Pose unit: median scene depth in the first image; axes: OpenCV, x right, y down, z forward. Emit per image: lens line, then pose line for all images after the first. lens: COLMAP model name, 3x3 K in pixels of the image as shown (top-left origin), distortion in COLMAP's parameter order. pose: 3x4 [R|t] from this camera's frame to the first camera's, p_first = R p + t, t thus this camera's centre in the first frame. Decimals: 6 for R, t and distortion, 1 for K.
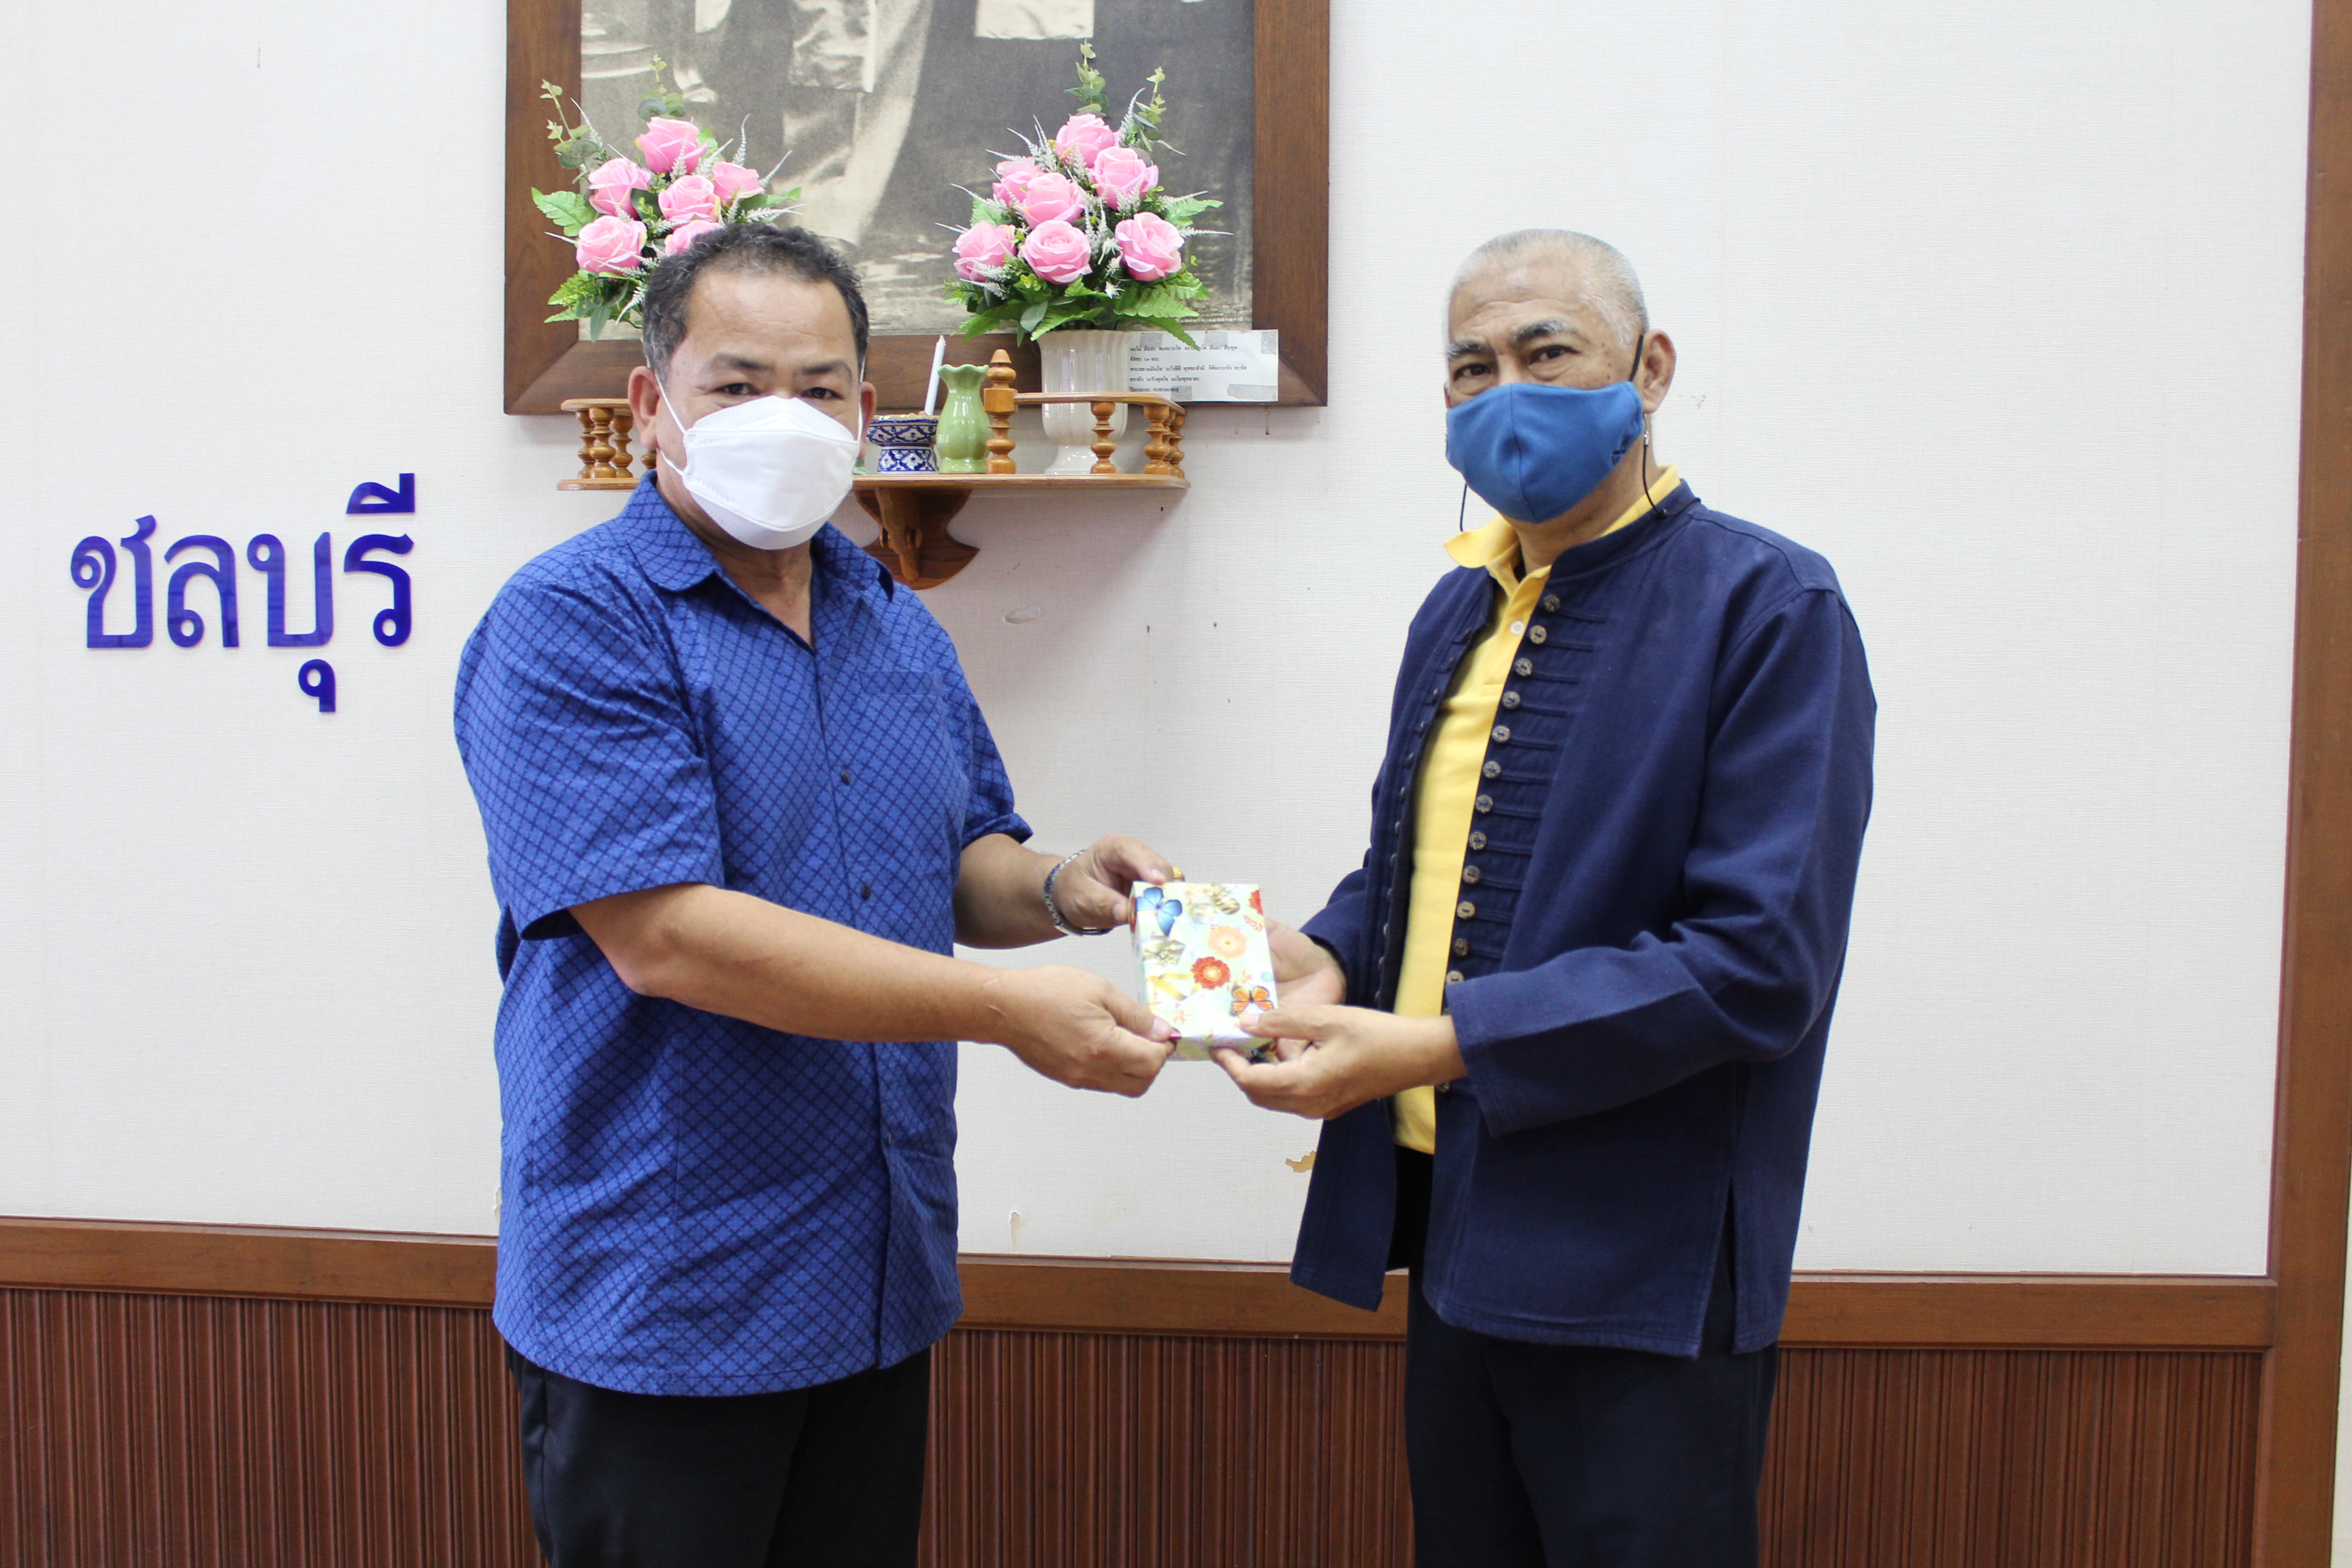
lens RADIAL K [[2220.1, 0, 1162.4], [0, 2220.1, 779.9], [0, 0, 1]] dist [-0.143240, 0.155531]
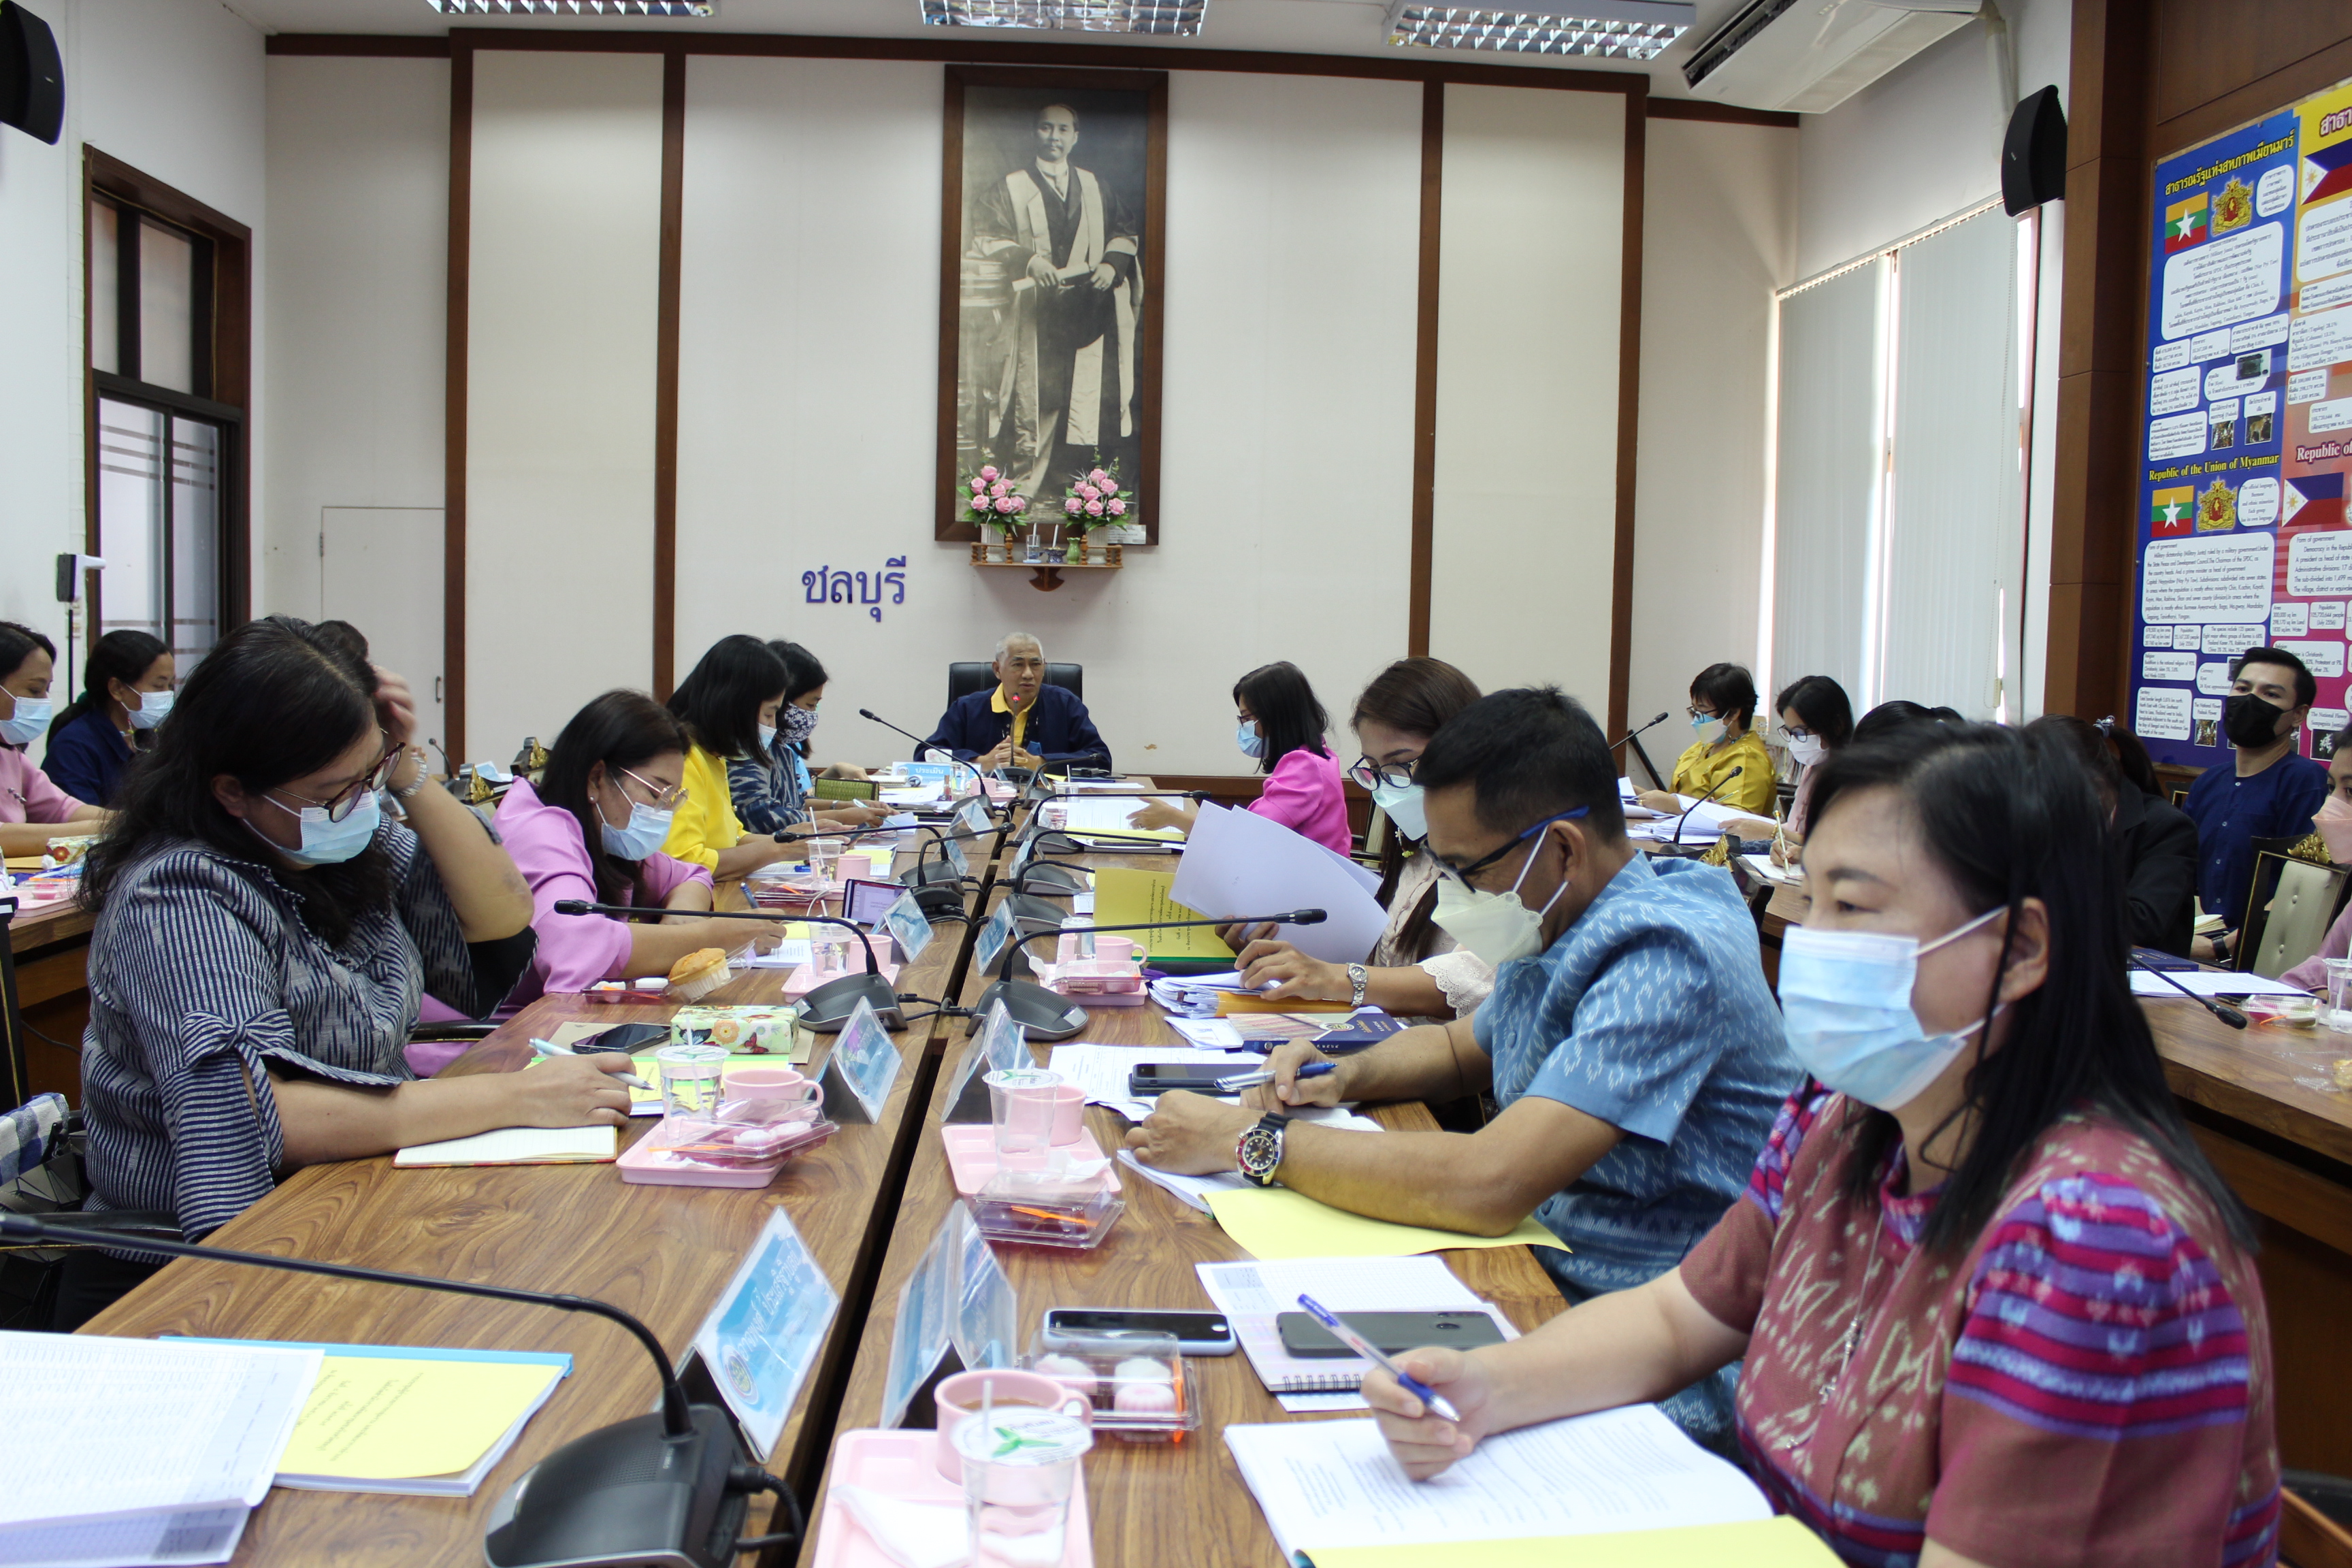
lens RADIAL K [[2030.6, 0, 1166.1], [0, 2030.6, 789.3], [0, 0, 1]] dist [-0.158822, 0.150790]
pose [[0.991062, 0.007456, 0.133195, -0.374149], [-0.010596, 0.999682, 0.022879, 0.170683], [-0.132982, -0.024086, 0.990826, -2.470906]]
